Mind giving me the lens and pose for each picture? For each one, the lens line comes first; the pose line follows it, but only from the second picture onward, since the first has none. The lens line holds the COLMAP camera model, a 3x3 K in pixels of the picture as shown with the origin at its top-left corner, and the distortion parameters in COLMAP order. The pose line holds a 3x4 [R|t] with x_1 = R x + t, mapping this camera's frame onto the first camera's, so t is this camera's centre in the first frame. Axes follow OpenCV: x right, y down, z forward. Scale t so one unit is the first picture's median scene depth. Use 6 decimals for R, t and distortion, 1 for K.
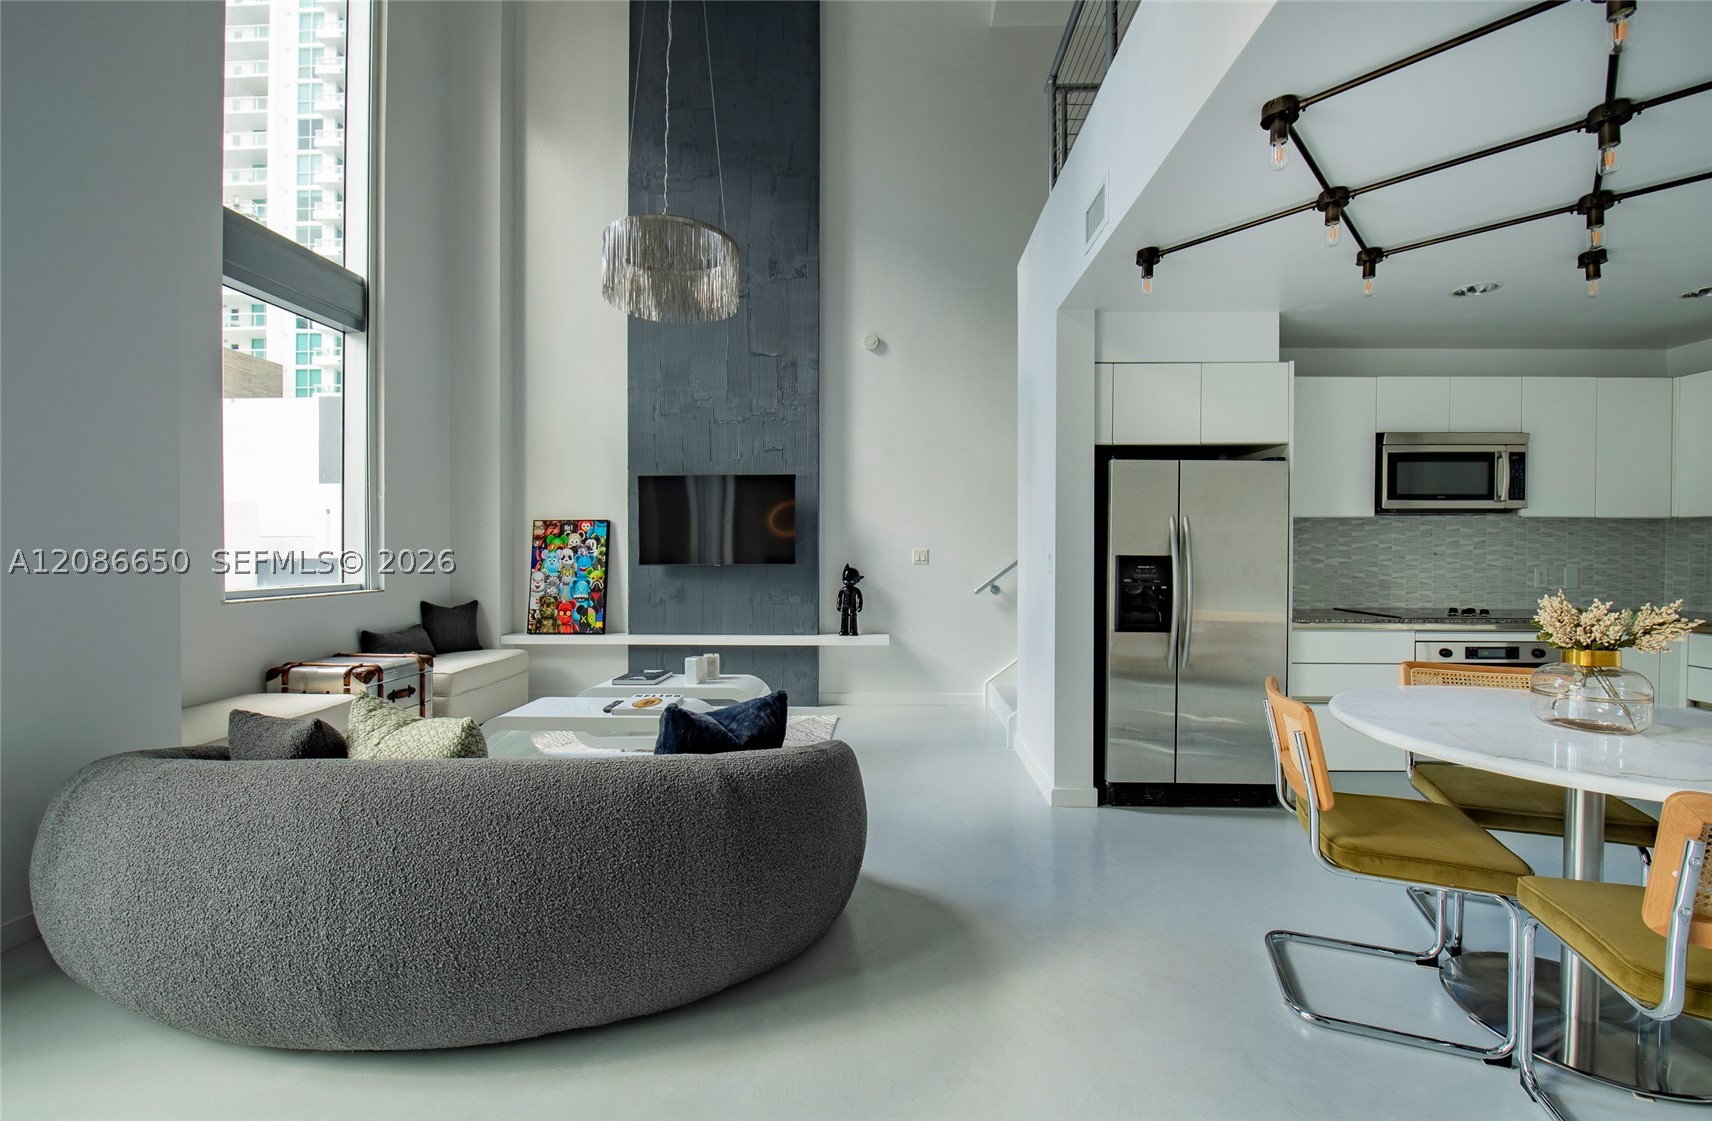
lens RADIAL K [[681.5, 0, 863.0], [0, 681.5, 553.7], [0, 0, 1]] dist [-0.006871, -0.000635]
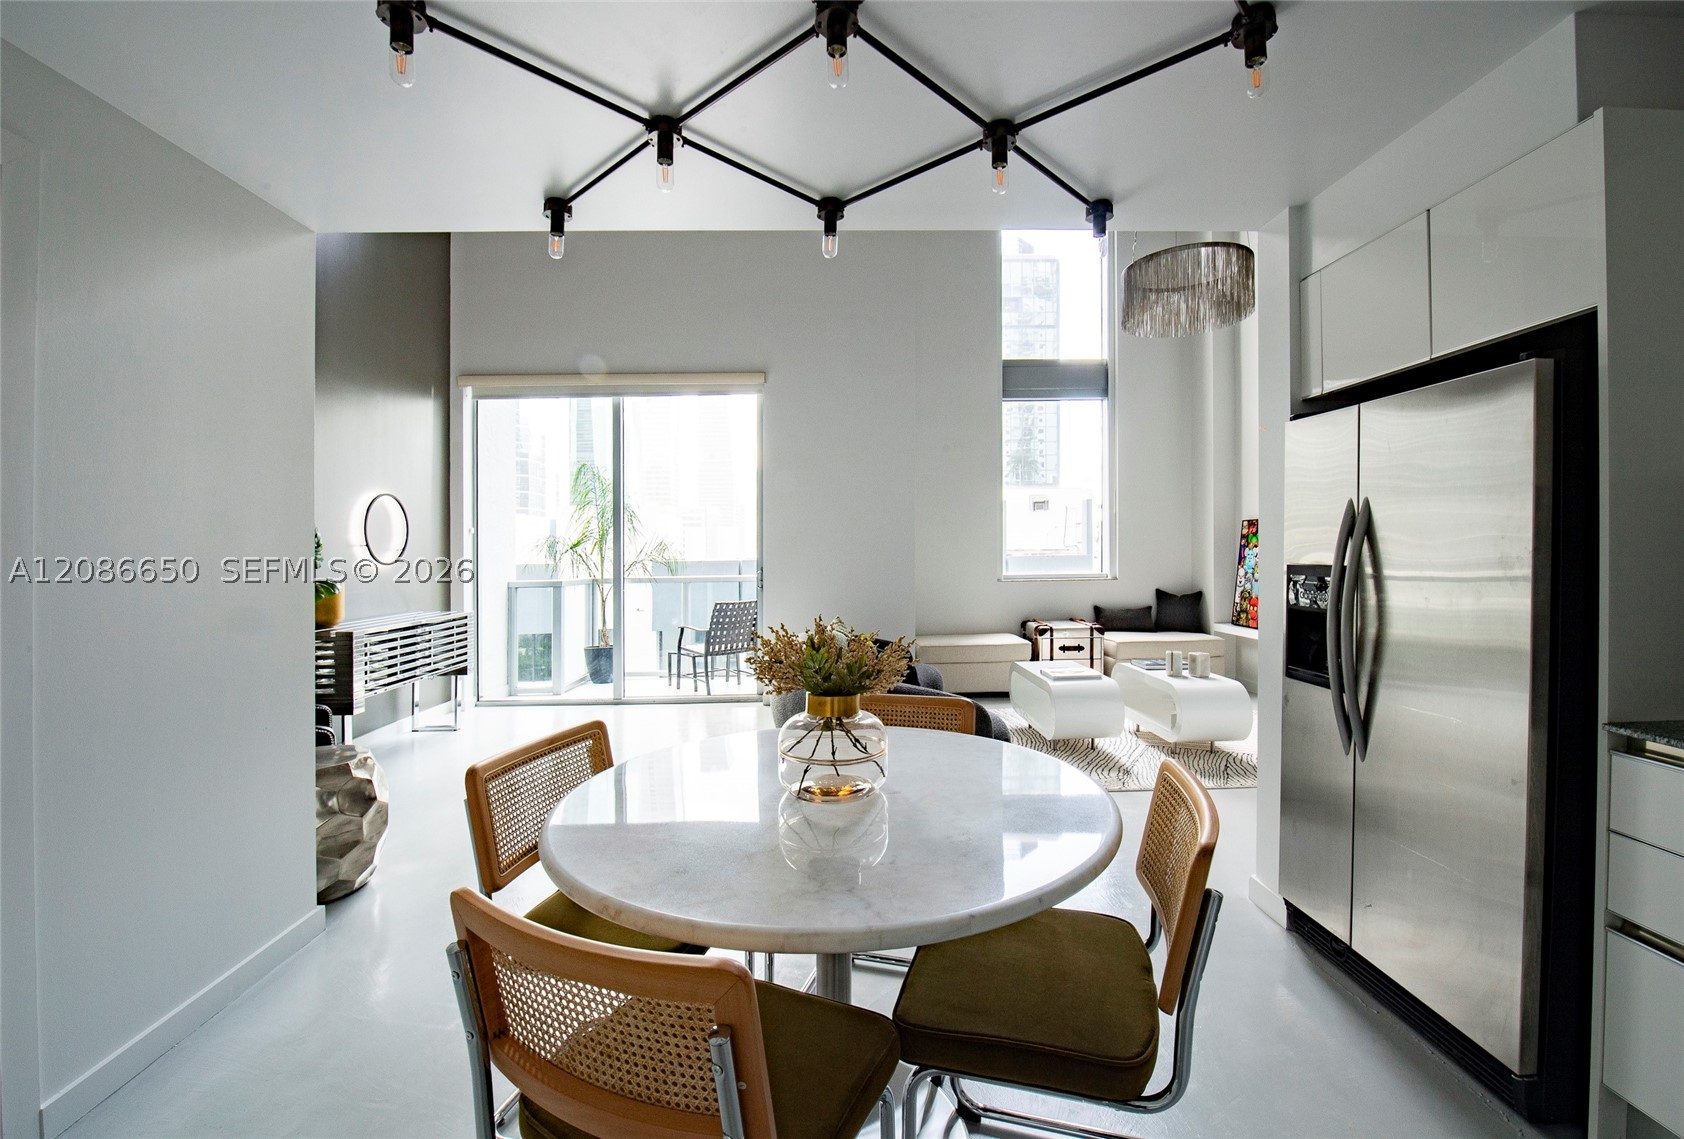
lens RADIAL K [[722.6, 0, 857.8], [0, 722.6, 547.7], [0, 0, 1]] dist [-0.007292, -0.000743]
pose [[0.081421, -0.003694, -0.996673, 0.847056], [0.011711, 0.999928, -0.002749, -0.013623], [0.996611, -0.011448, 0.081458, 0.414764]]
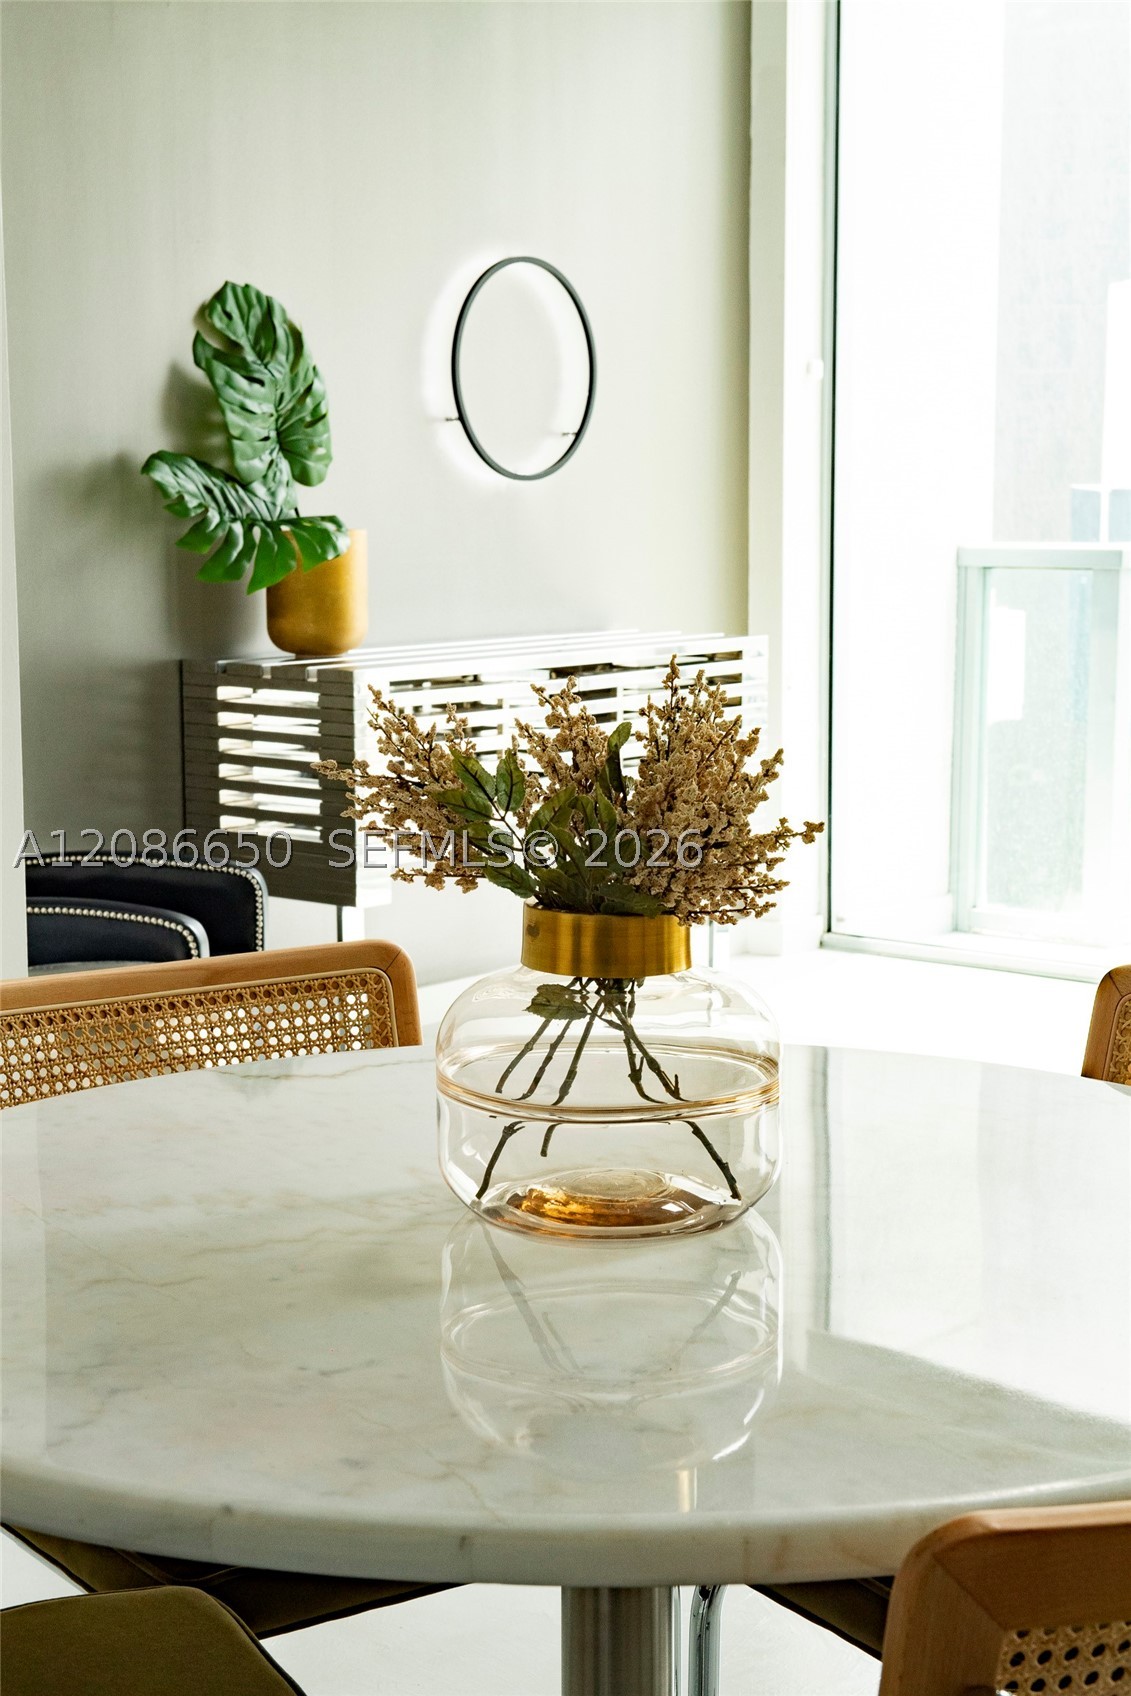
lens RADIAL K [[2877.3, 0, 578.2], [0, 2877.3, 844.6], [0, 0, 1]] dist [0.132859, 0.000000]
pose [[-0.594631, 0.108435, -0.796653, 0.843647], [0.000386, 0.990902, 0.134587, -0.011681], [0.803999, 0.079722, -0.589263, 0.699516]]
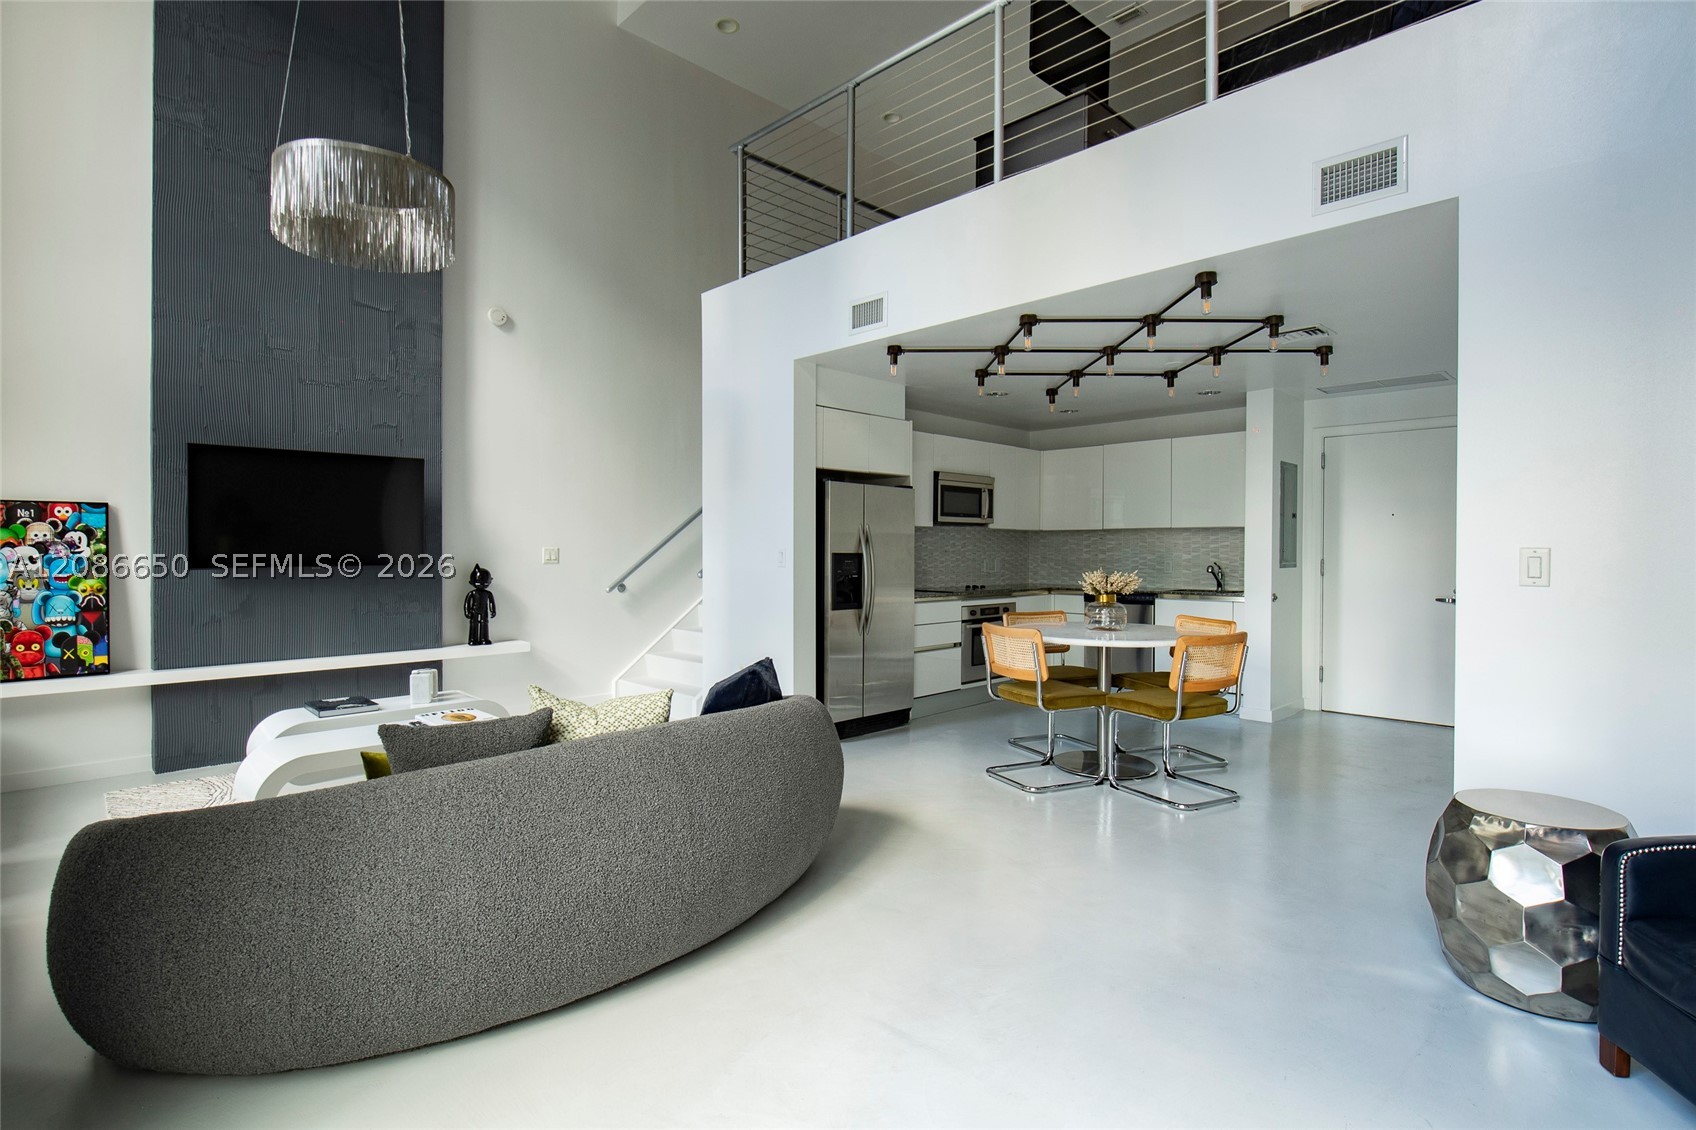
lens RADIAL K [[820.5, 0, 830.8], [0, 820.5, 551.1], [0, 0, 1]] dist [-0.004520, -0.000348]
pose [[0.702508, -0.002103, 0.711673, -0.617698], [0.002269, 0.999997, 0.000715, -0.002076], [-0.711672, 0.001113, 0.702511, -0.099548]]
